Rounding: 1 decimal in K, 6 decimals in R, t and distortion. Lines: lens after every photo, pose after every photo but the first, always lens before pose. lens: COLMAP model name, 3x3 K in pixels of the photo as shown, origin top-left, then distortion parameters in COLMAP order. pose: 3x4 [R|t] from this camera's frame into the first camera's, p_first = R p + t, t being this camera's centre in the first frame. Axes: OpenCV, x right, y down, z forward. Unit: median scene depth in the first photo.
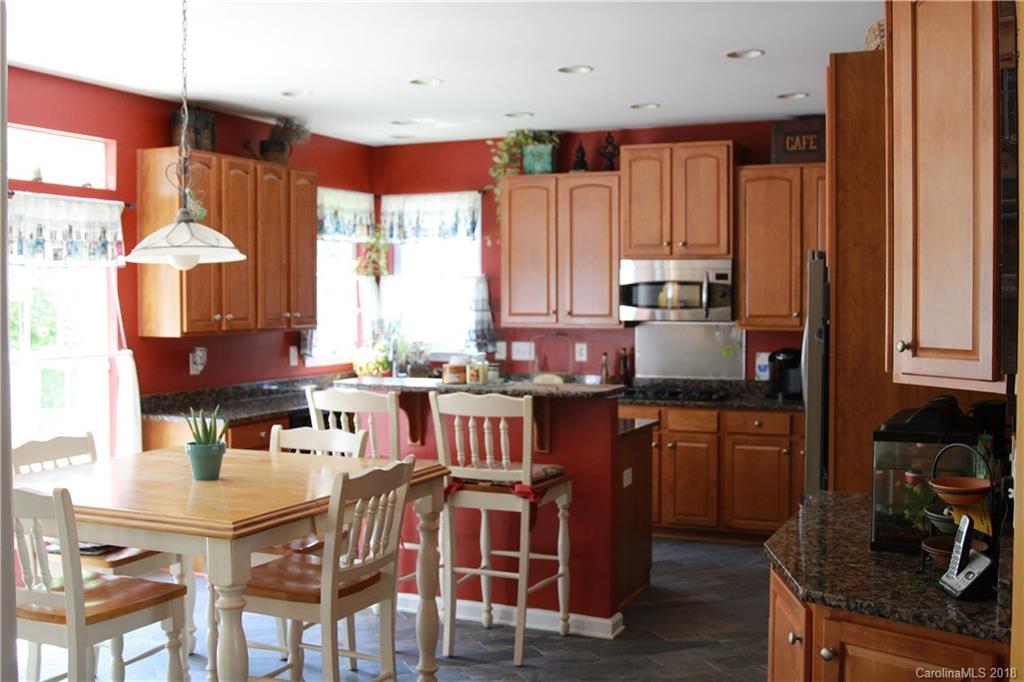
lens RADIAL K [[1142.4, 0, 512.0], [0, 1142.4, 341.0], [0, 0, 1]] dist [-0.009394, 0.003932]
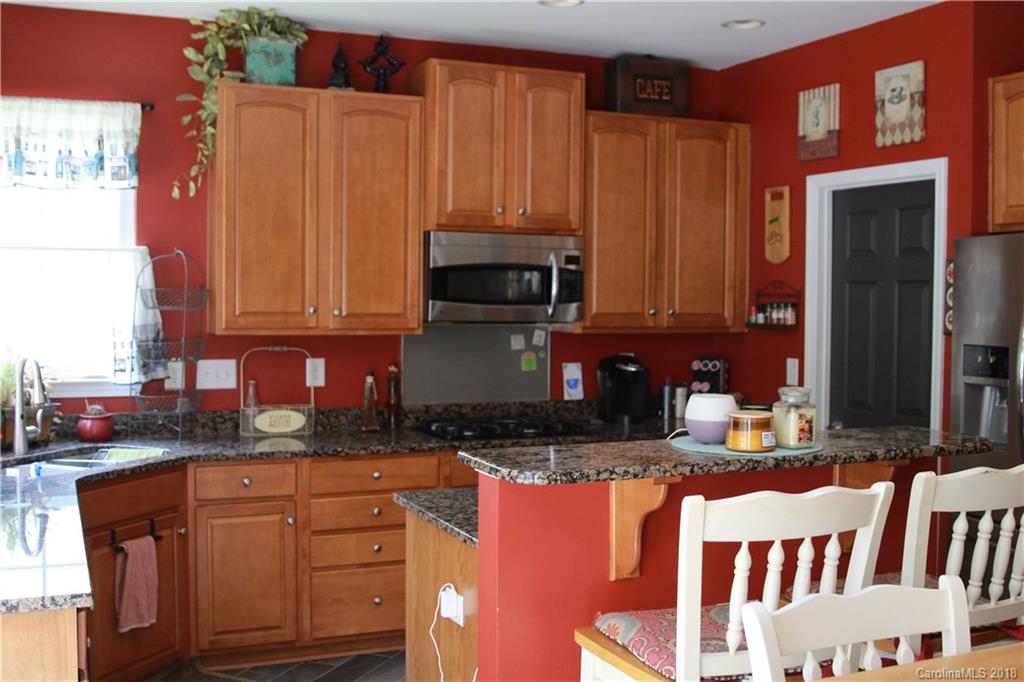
lens RADIAL K [[1128.5, 0, 512.0], [0, 1128.5, 341.0], [0, 0, 1]] dist [-0.099805, 0.034544]
pose [[0.681207, -0.023345, 0.731718, -0.335126], [0.021119, 0.999702, 0.012234, -0.013474], [-0.731786, 0.007119, 0.681497, 0.500654]]
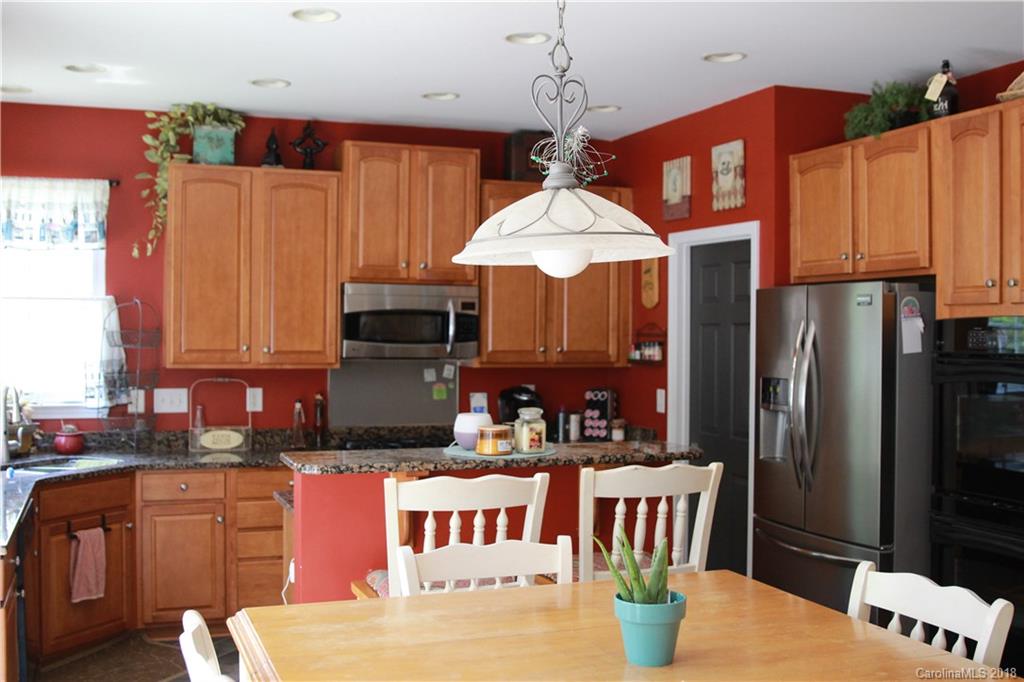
lens RADIAL K [[1128.5, 0, 512.0], [0, 1128.5, 341.0], [0, 0, 1]] dist [-0.099805, 0.034544]
pose [[0.716137, -0.000952, 0.697959, -0.353981], [0.020104, 0.999612, -0.019265, -0.011948], [-0.697670, 0.027828, 0.715879, 0.342017]]
